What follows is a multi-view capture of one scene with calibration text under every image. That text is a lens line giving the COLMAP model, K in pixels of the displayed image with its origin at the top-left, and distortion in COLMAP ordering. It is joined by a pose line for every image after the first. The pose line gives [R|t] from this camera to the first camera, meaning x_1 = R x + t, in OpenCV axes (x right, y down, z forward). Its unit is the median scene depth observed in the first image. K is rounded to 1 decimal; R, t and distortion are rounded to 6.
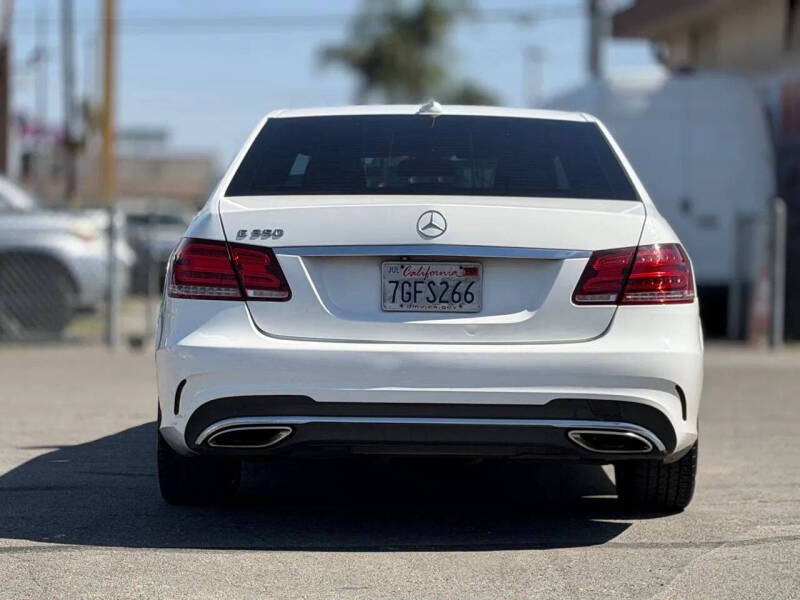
lens RADIAL K [[2177.1, 0, 405.1], [0, 2177.1, 297.3], [0, 0, 1]] dist [0.077964, 0.000000]
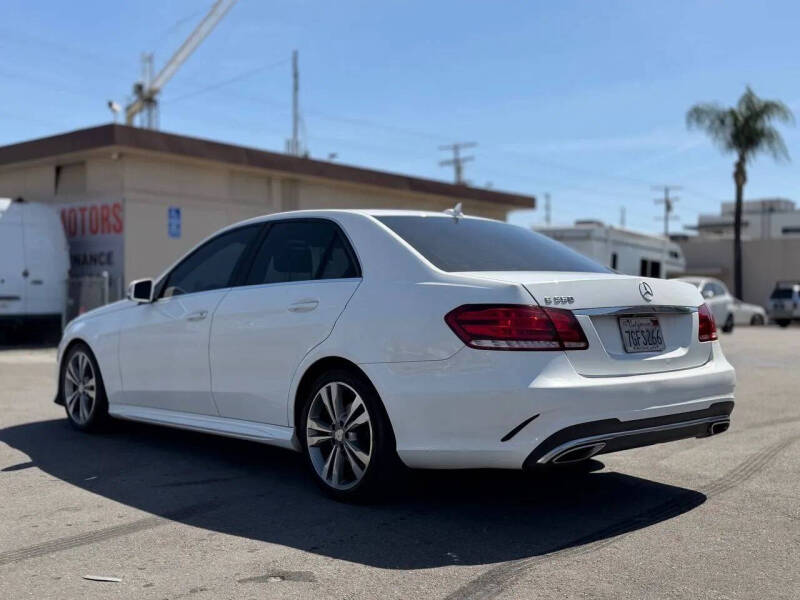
lens RADIAL K [[915.4, 0, 397.3], [0, 915.4, 301.7], [0, 0, 1]] dist [0.081472, 0.000000]
pose [[0.740360, -0.018275, 0.671963, -0.525718], [0.025282, 0.999680, -0.000667, -0.030437], [-0.671735, 0.017483, 0.740585, 0.651645]]
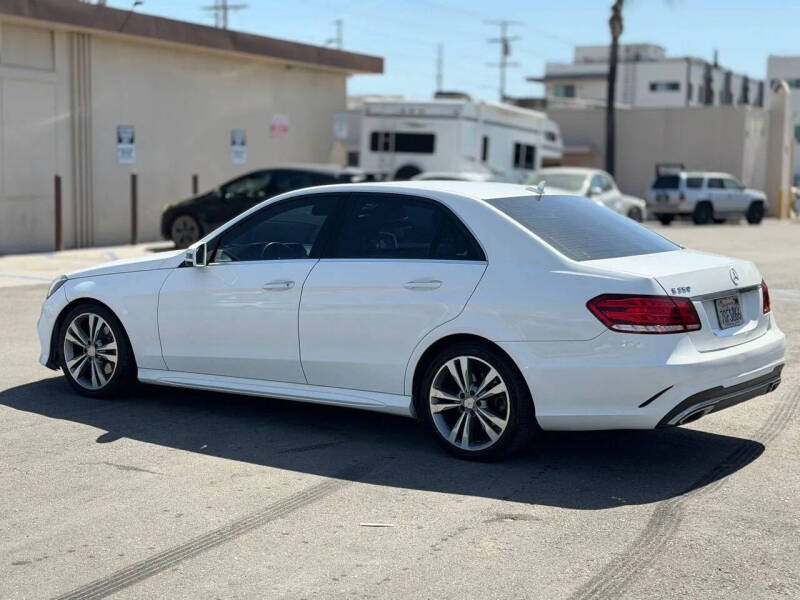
lens RADIAL K [[1321.5, 0, 405.6], [0, 1321.5, 313.7], [0, 0, 1]] dist [0.107471, 0.000000]
pose [[0.571361, -0.100095, 0.814572, -0.996944], [0.014476, 0.993609, 0.111941, -0.125913], [-0.820571, -0.052168, 0.569159, 0.609211]]
